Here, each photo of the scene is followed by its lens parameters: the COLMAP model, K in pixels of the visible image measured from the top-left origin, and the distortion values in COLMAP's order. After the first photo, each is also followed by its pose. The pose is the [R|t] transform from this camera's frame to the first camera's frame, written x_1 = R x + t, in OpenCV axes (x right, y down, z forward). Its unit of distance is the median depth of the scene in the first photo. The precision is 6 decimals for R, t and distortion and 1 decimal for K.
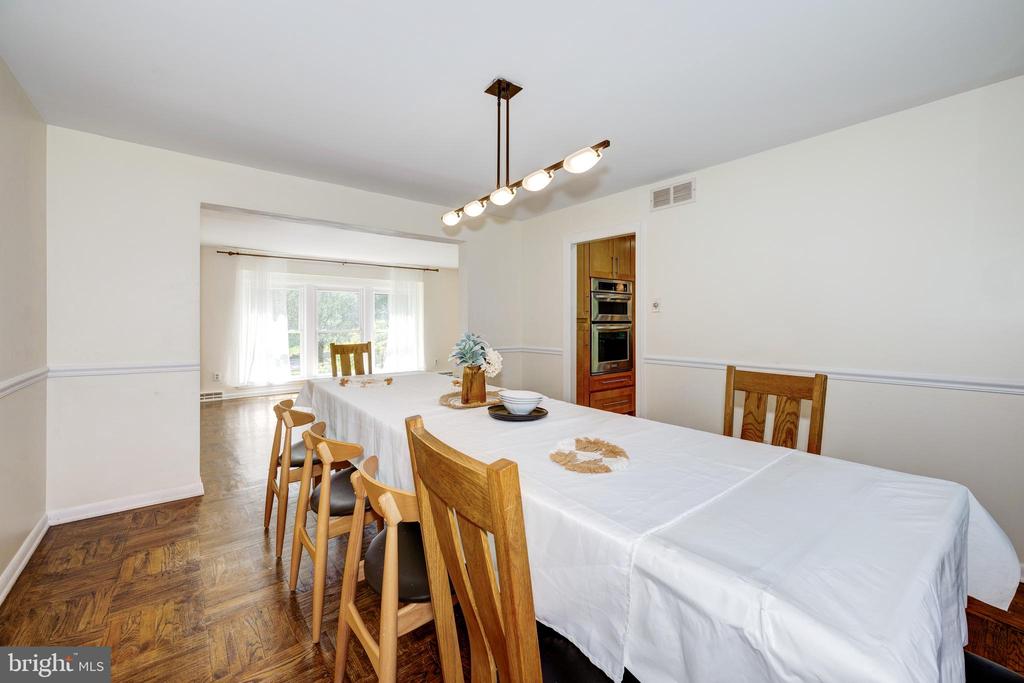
lens RADIAL K [[416.0, 0, 522.6], [0, 416.0, 324.4], [0, 0, 1]] dist [-0.001236, -0.000075]
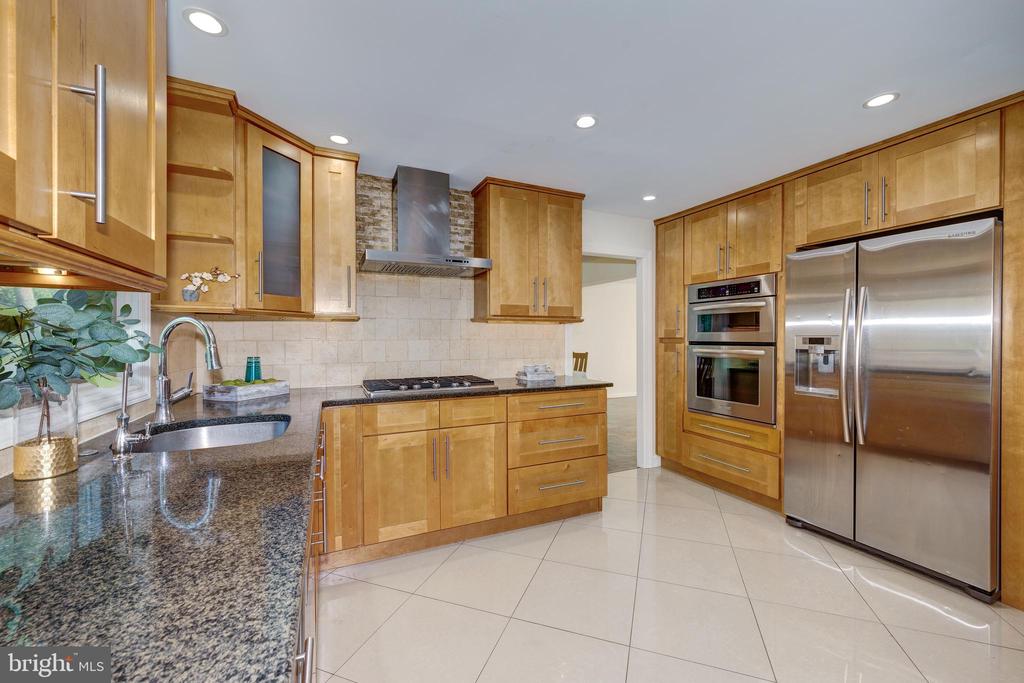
lens RADIAL K [[406.3, 0, 521.5], [0, 406.3, 338.9], [0, 0, 1]] dist [0.000059, 0.000013]
pose [[-0.260890, 0.005694, -0.965352, 0.955061], [-0.002064, 0.999977, 0.006456, -0.016381], [0.965366, 0.003676, -0.260872, 0.870327]]
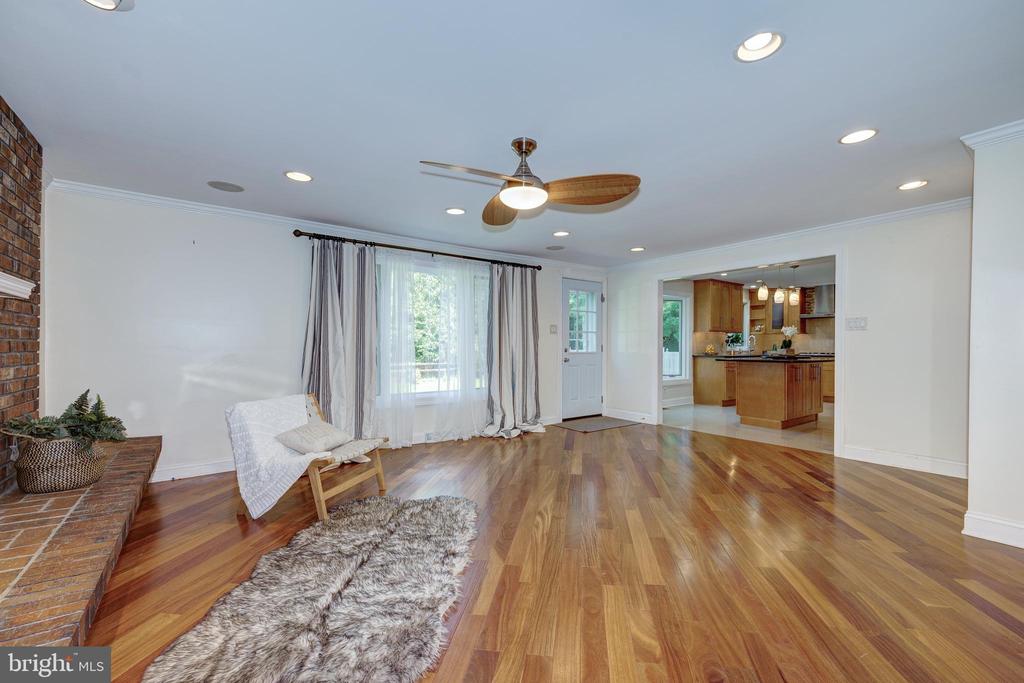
lens RADIAL K [[421.6, 0, 527.2], [0, 421.6, 352.1], [0, 0, 1]] dist [0.000806, 0.000085]
pose [[-0.998099, -0.002995, 0.061558, 1.619882], [-0.001725, 0.999785, 0.020673, 0.006841], [-0.061607, 0.020528, -0.997889, 2.519408]]
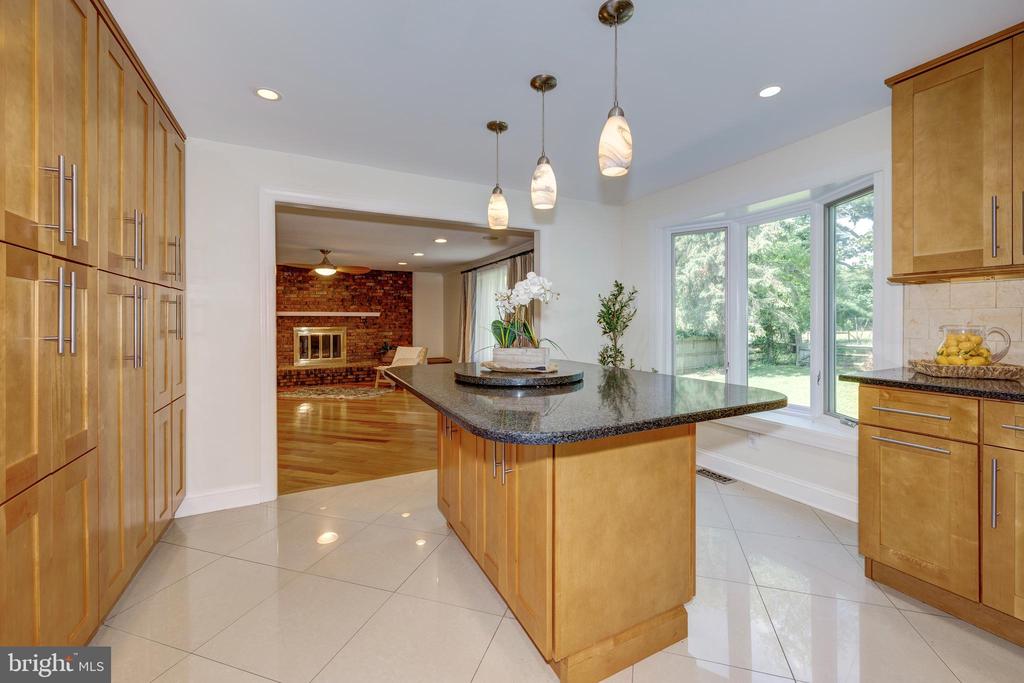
lens RADIAL K [[415.6, 0, 516.1], [0, 415.6, 321.4], [0, 0, 1]] dist [-0.000806, -0.000082]
pose [[0.231978, -0.000548, 0.972721, 0.495300], [0.010975, 0.999938, -0.002054, -0.003444], [-0.972659, 0.011152, 0.231970, 1.079509]]
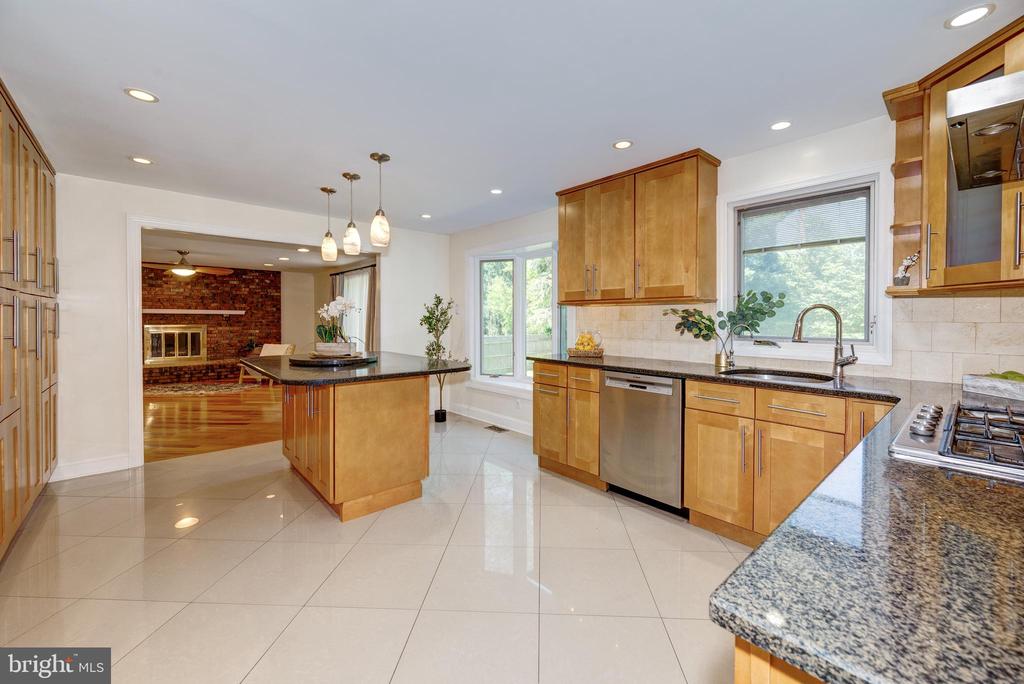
lens RADIAL K [[416.0, 0, 522.6], [0, 416.0, 324.9], [0, 0, 1]] dist [-0.001236, -0.000075]
pose [[-0.029560, -0.015368, 0.999445, 0.228659], [0.002349, 0.999878, 0.015444, -0.015612], [-0.999560, 0.002805, -0.029520, 0.892403]]
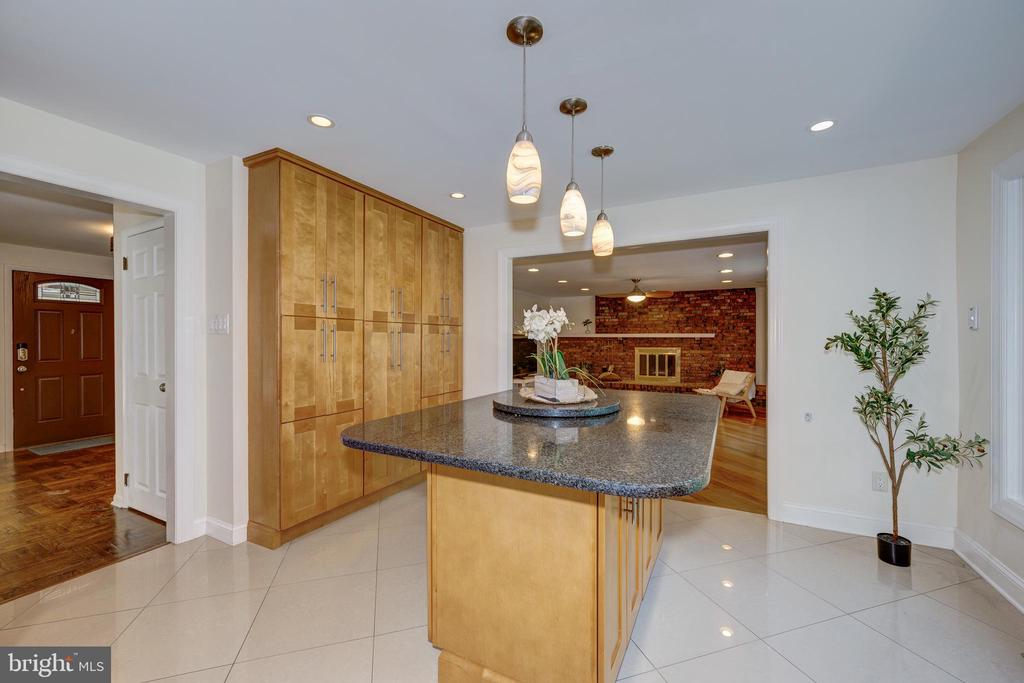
lens RADIAL K [[405.4, 0, 517.5], [0, 405.4, 342.6], [0, 0, 1]] dist [-0.000219, -0.000031]
pose [[0.925985, 0.000400, 0.377561, 0.712316], [-0.000114, 1.000000, -0.000780, -0.013335], [-0.377561, 0.000679, 0.925985, 0.799306]]
